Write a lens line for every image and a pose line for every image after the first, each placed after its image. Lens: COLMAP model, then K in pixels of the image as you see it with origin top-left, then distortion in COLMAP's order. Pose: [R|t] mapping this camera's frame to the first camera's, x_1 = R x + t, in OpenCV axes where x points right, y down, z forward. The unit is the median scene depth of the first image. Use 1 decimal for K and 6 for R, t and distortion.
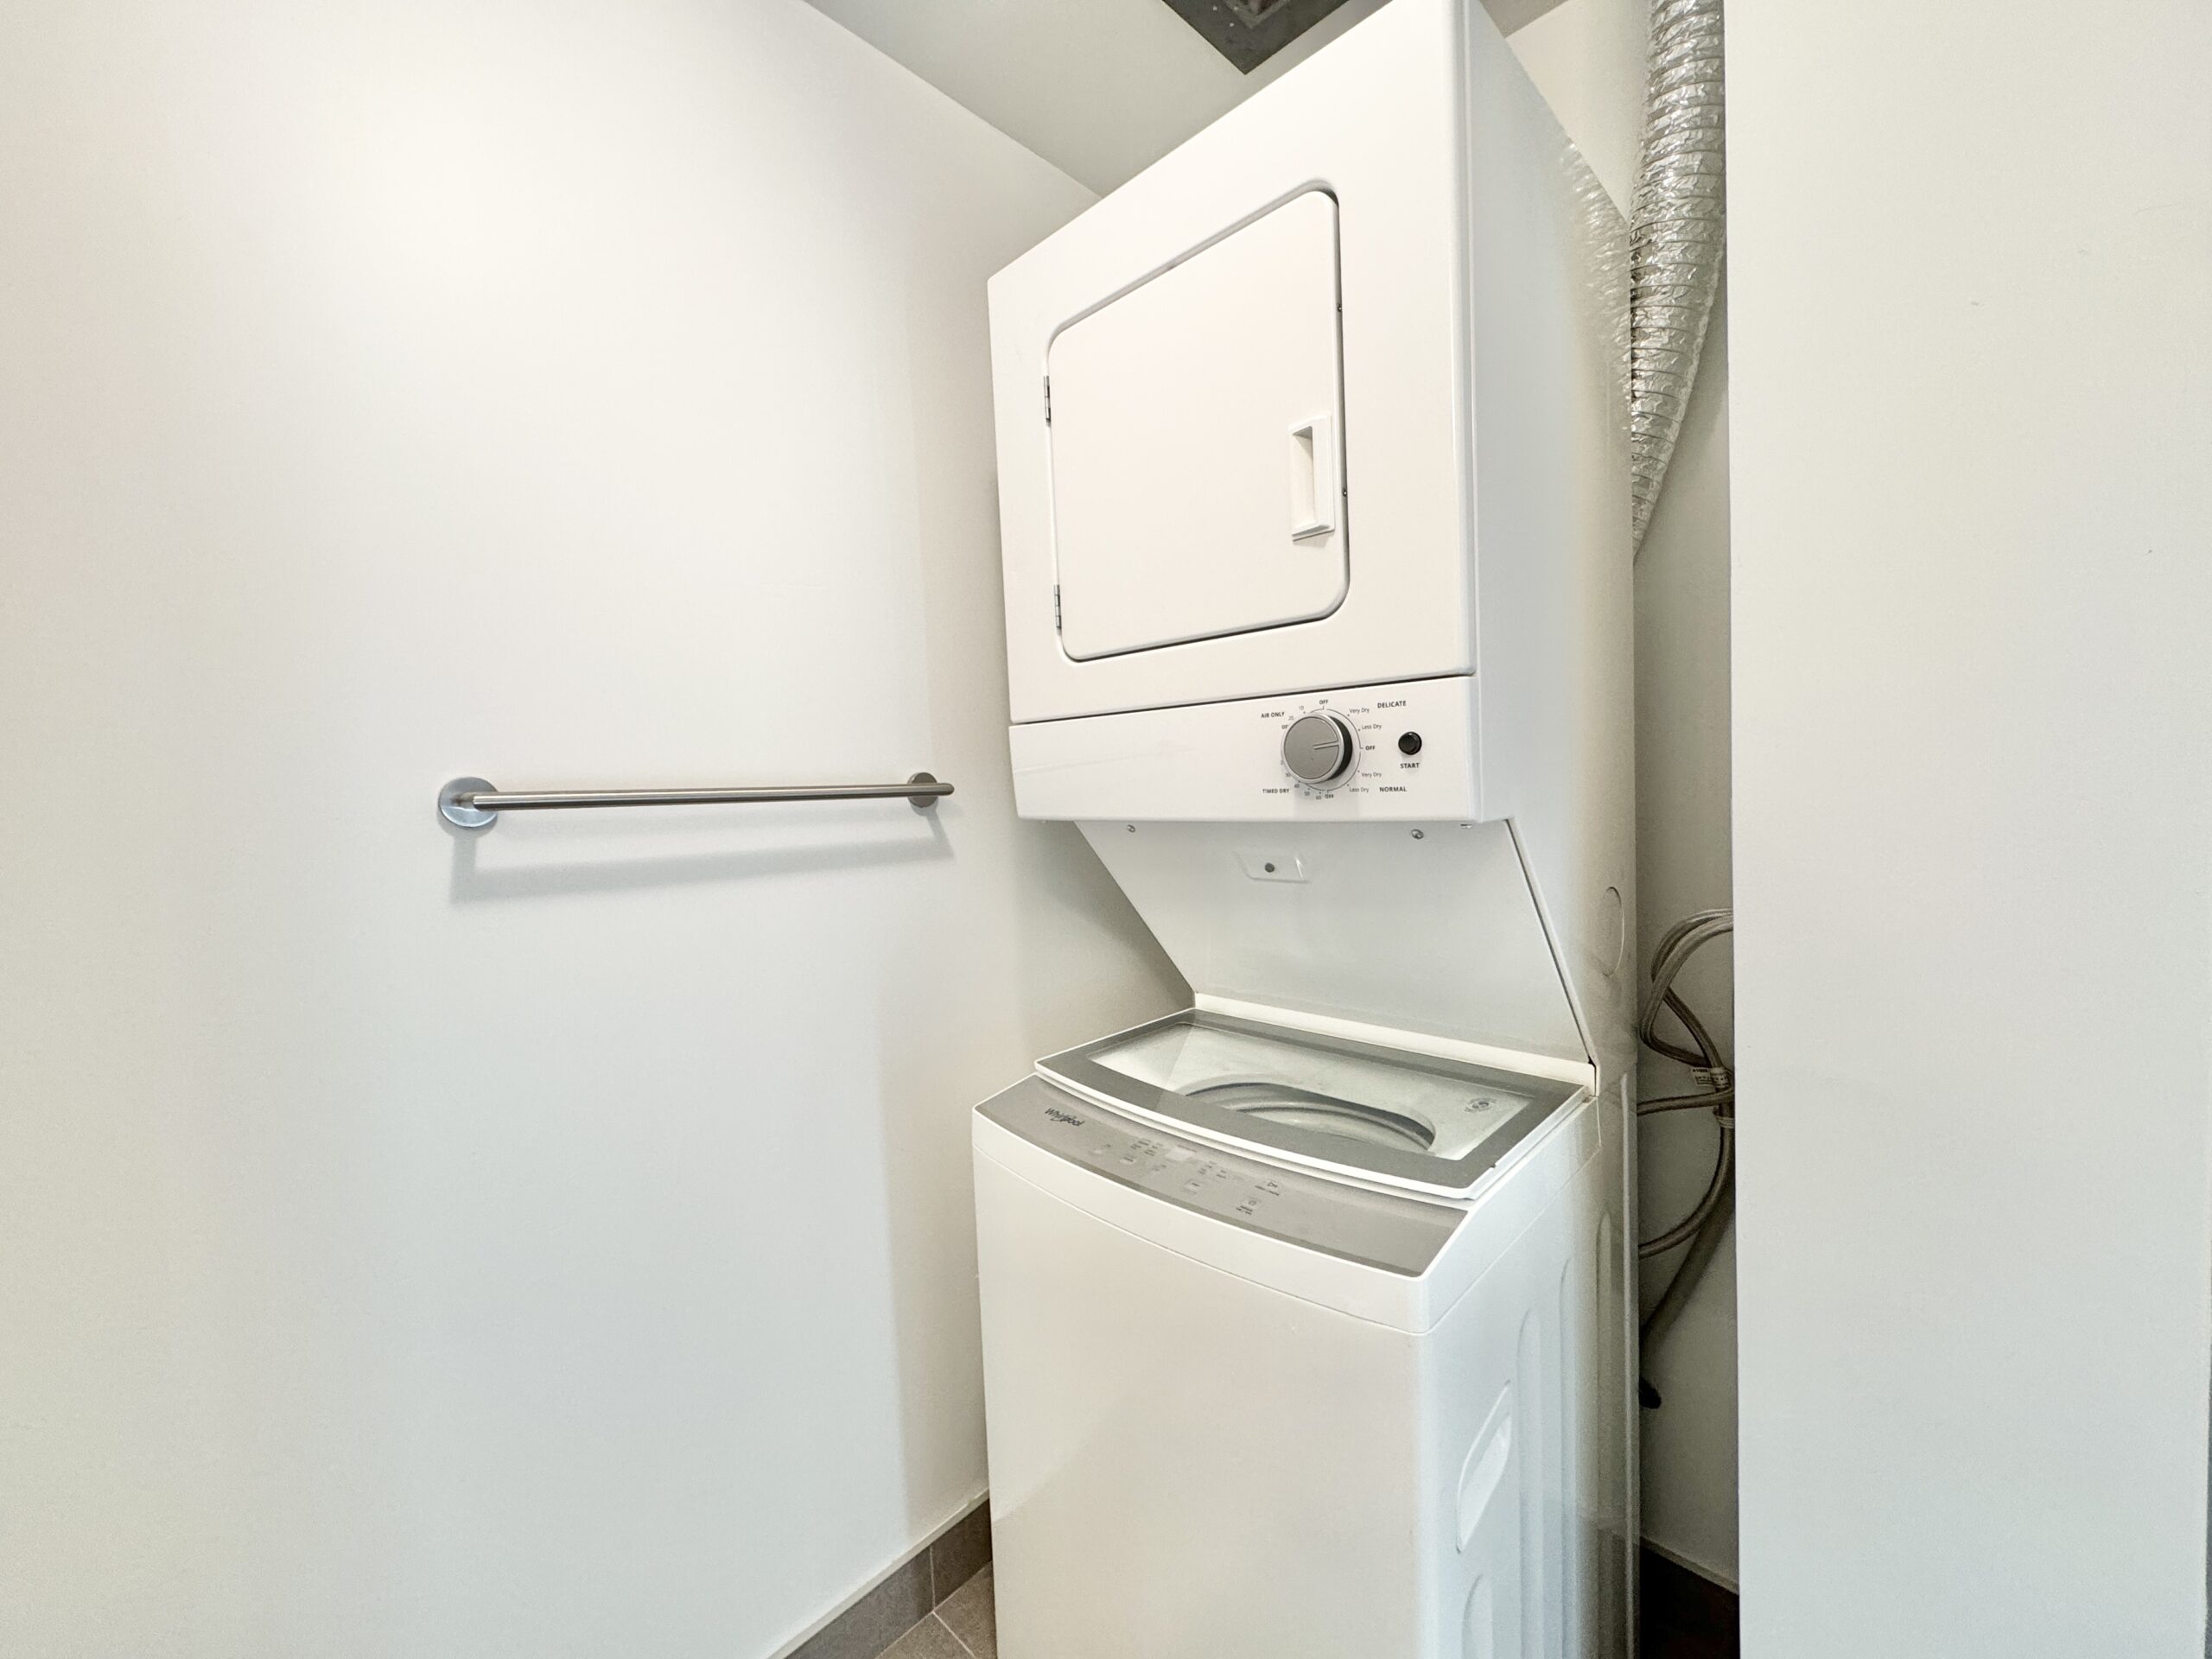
lens RADIAL K [[875.3, 0, 1103.0], [0, 875.3, 827.4], [0, 0, 1]] dist [-0.000056, 0.000238]
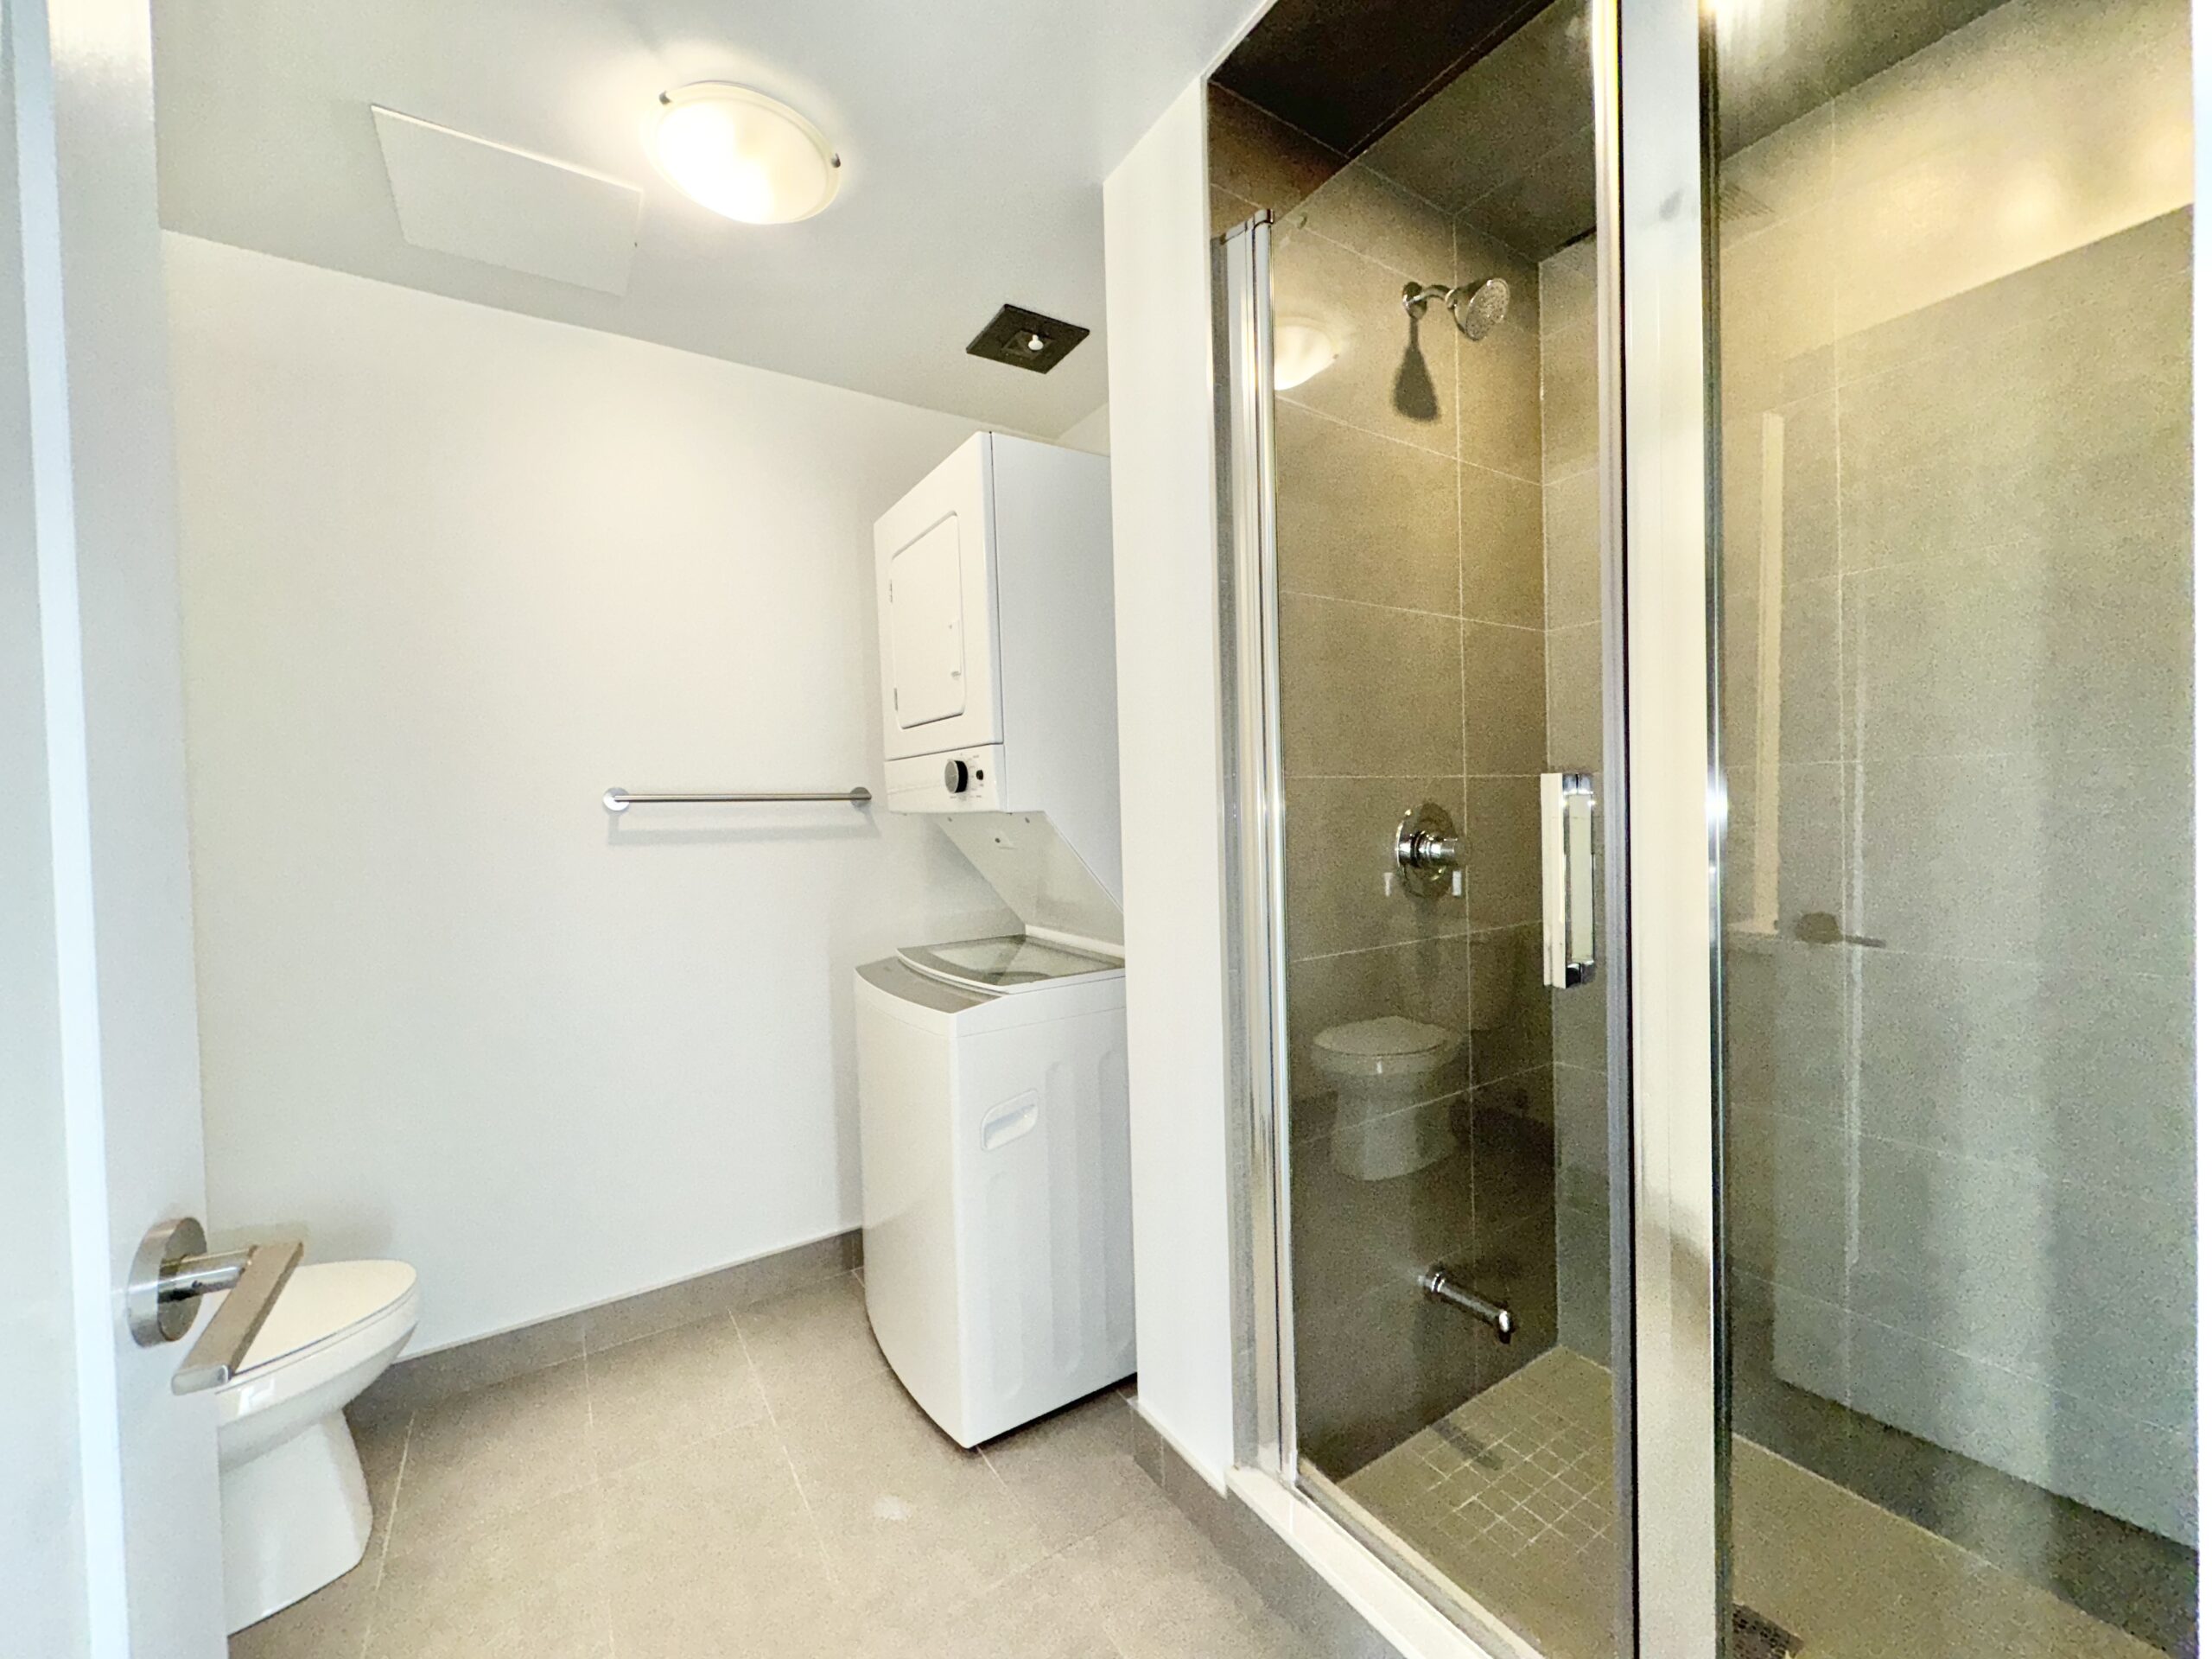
lens RADIAL K [[875.3, 0, 1101.9], [0, 875.3, 828.7], [0, 0, 1]] dist [-0.000056, 0.000238]
pose [[0.972910, 0.020158, -0.230303, 0.971727], [-0.023770, 0.999634, -0.012921, 0.046829], [0.229958, 0.018046, 0.973033, -0.856165]]
